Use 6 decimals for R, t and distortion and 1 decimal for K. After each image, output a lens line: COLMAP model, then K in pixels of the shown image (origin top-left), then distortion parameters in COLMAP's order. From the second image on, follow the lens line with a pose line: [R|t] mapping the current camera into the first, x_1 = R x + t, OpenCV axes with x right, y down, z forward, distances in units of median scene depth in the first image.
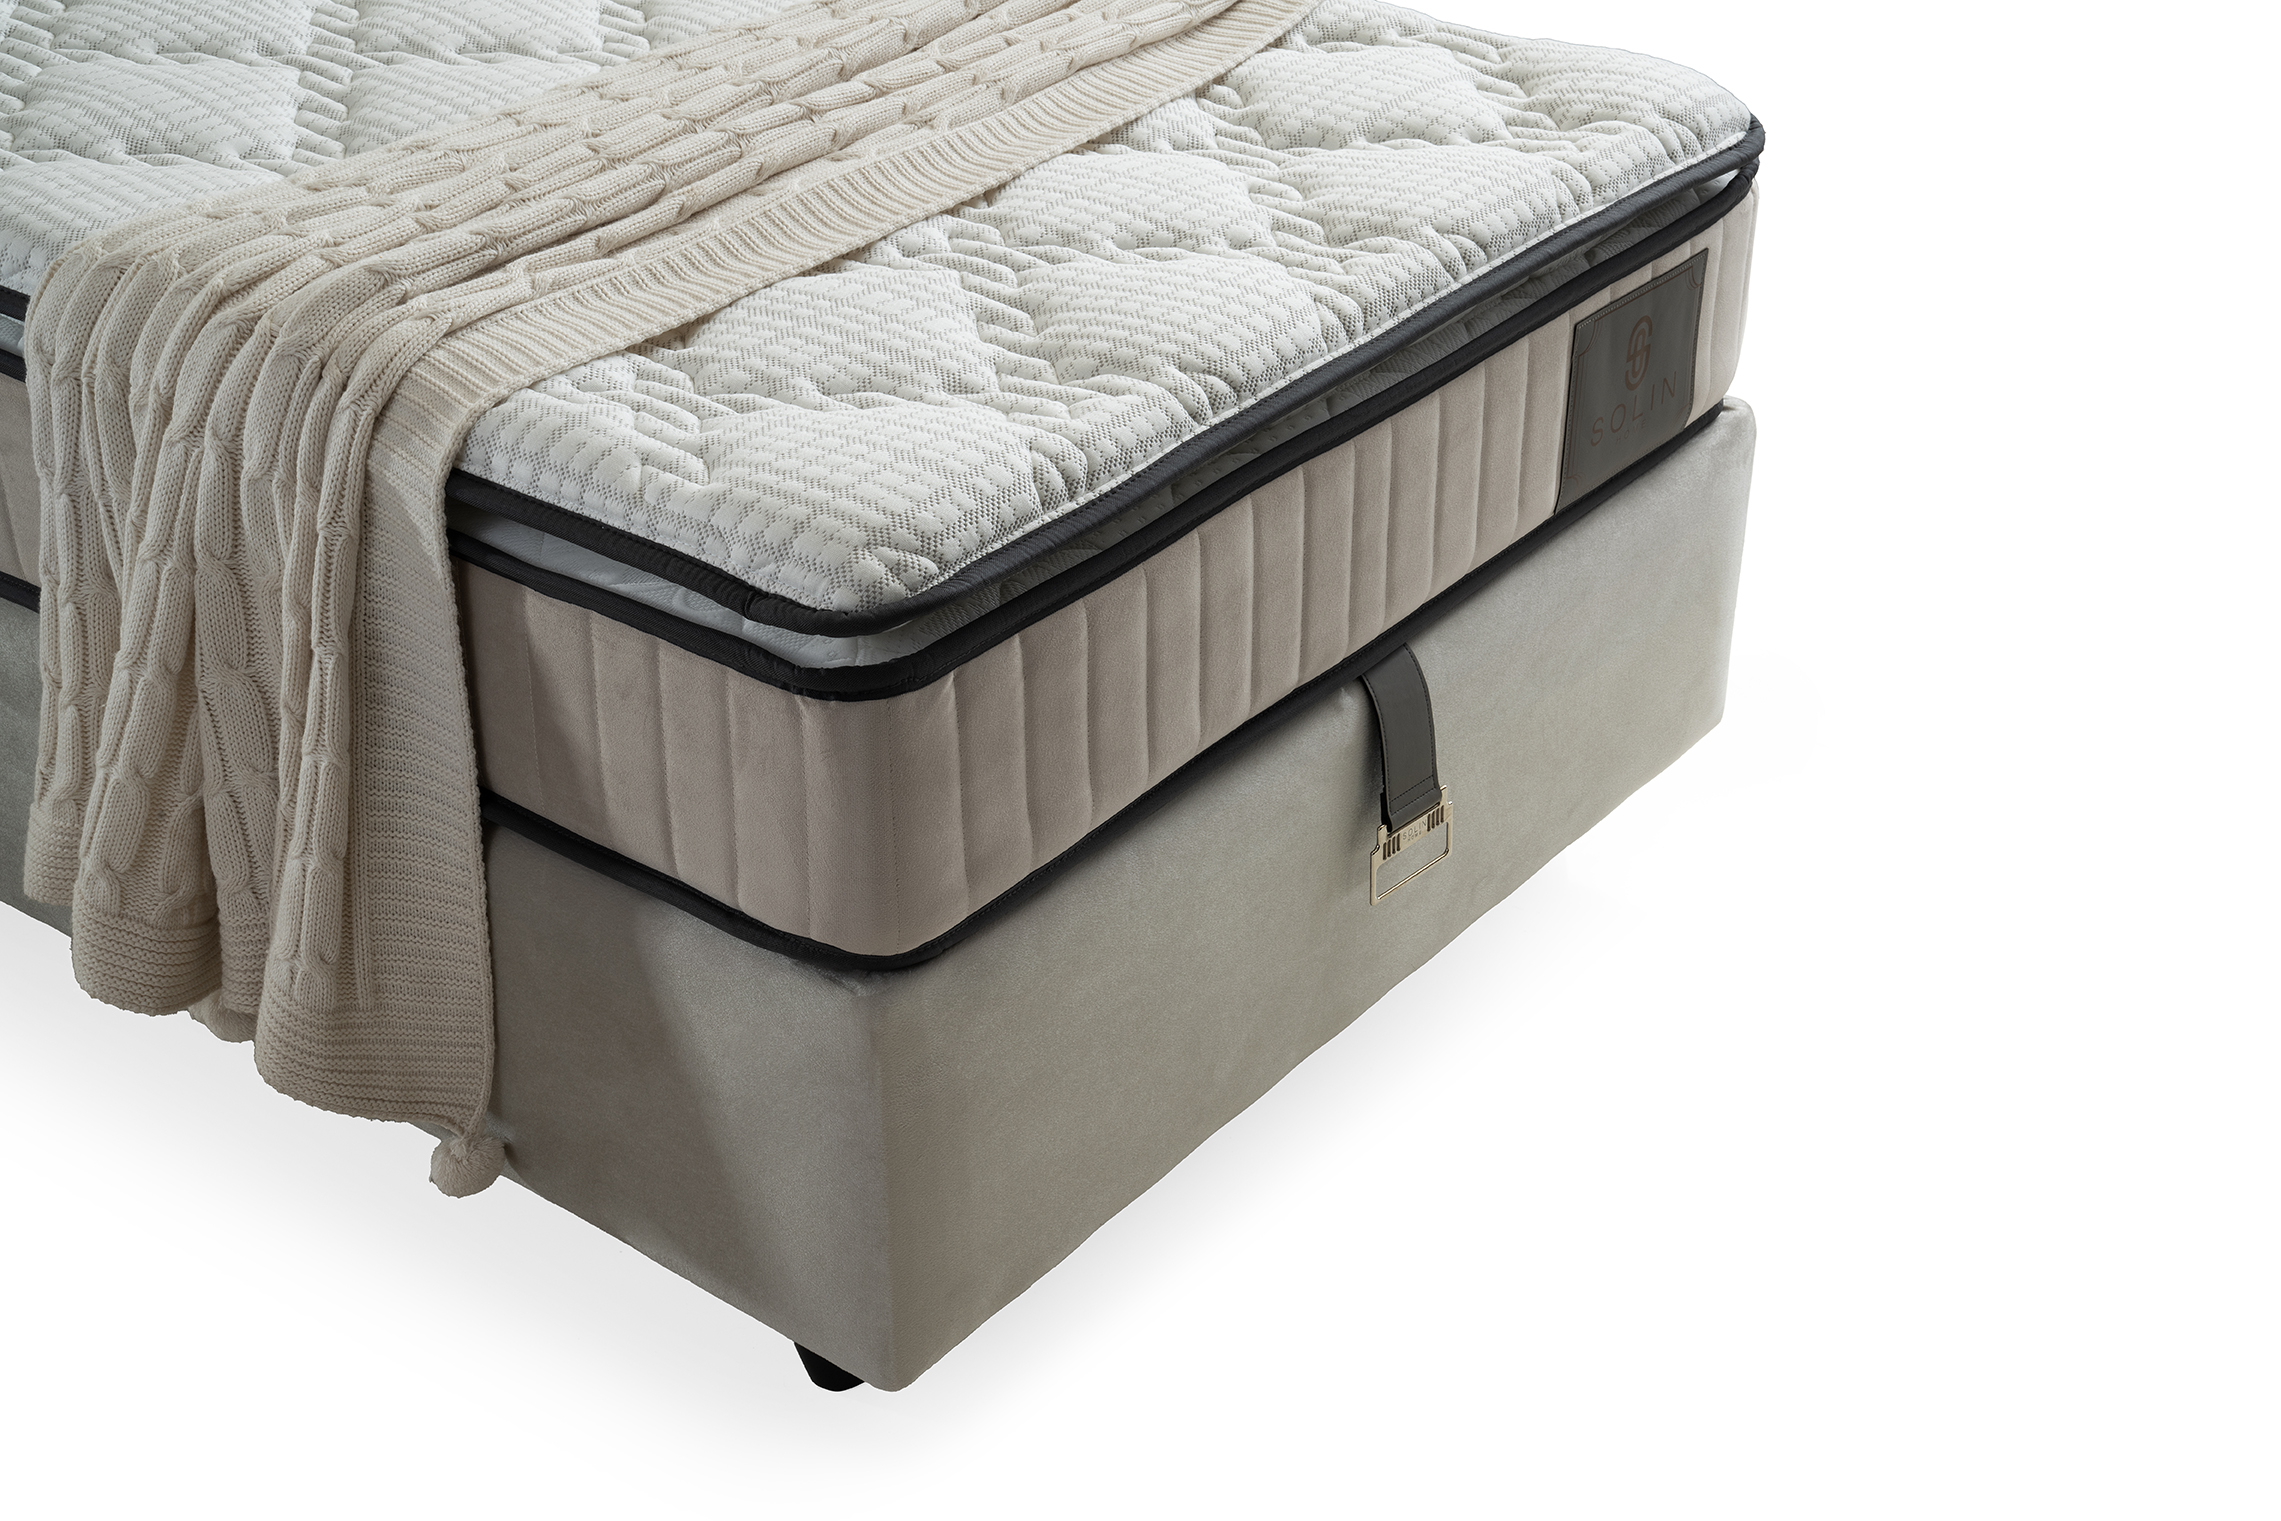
lens RADIAL K [[2974.1, 0, 1132.9], [0, 2974.1, 754.4], [0, 0, 1]] dist [0.147897, 0.000000]
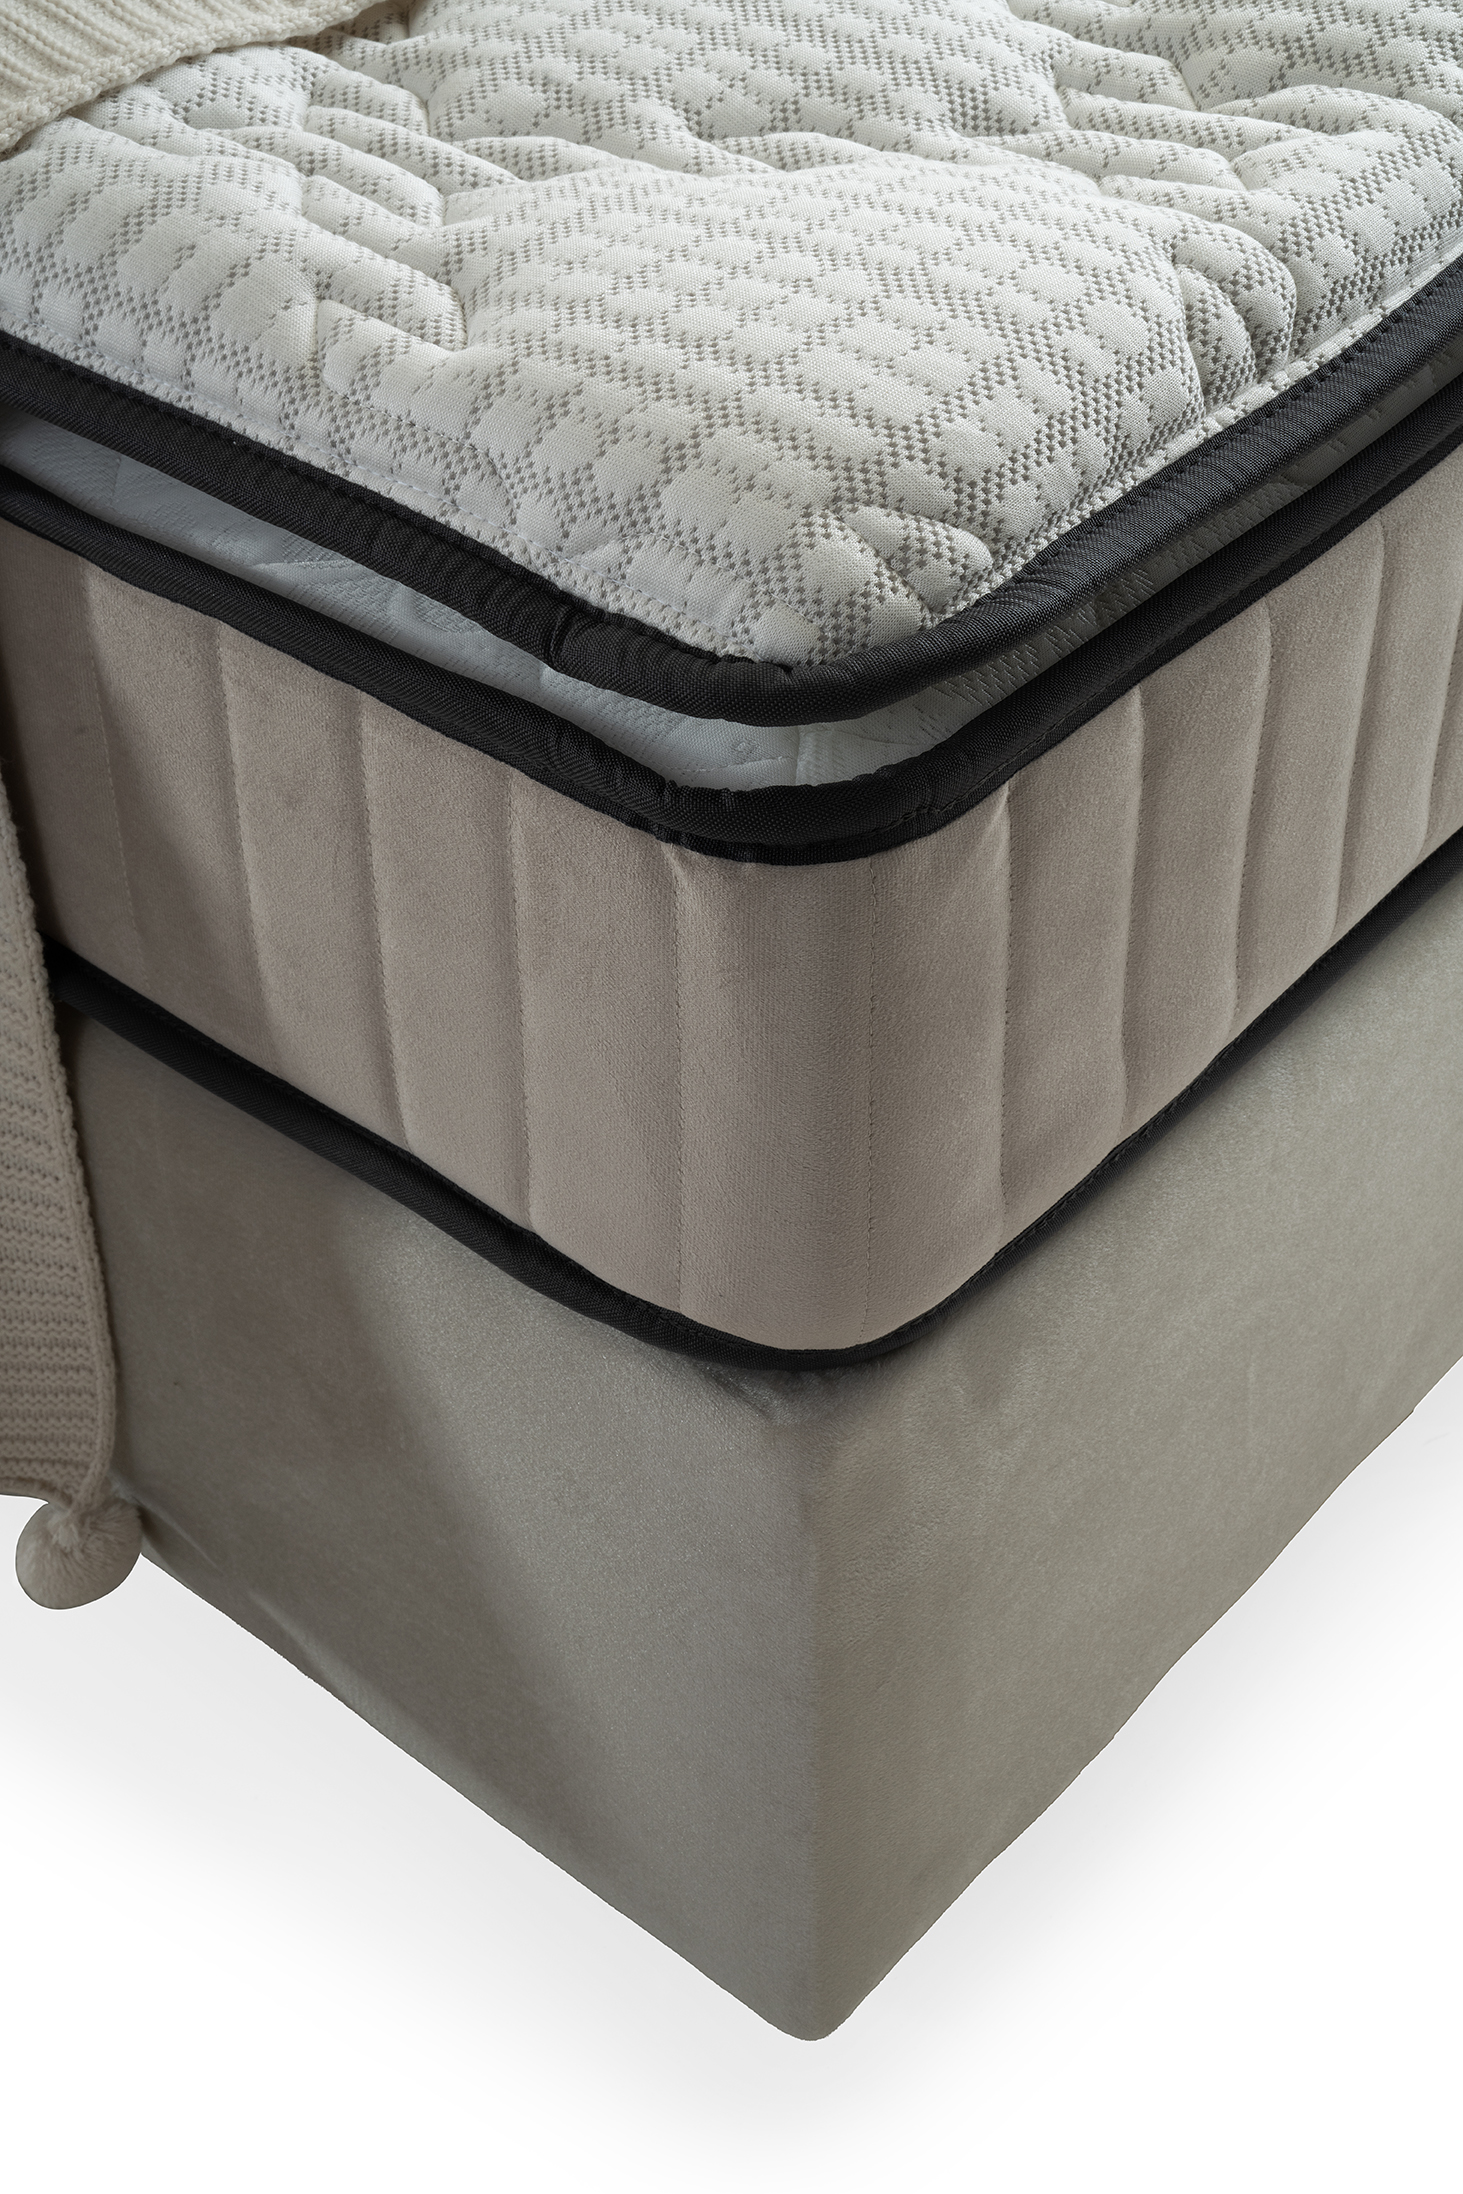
lens RADIAL K [[2860.6, 0, 715.0], [0, 2860.6, 1044.3], [0, 0, 1]] dist [0.147897, 0.000000]
pose [[0.998848, 0.015463, -0.045432, -0.081730], [-0.007252, 0.984435, 0.175598, -0.062714], [0.047440, -0.175066, 0.983413, 0.547656]]
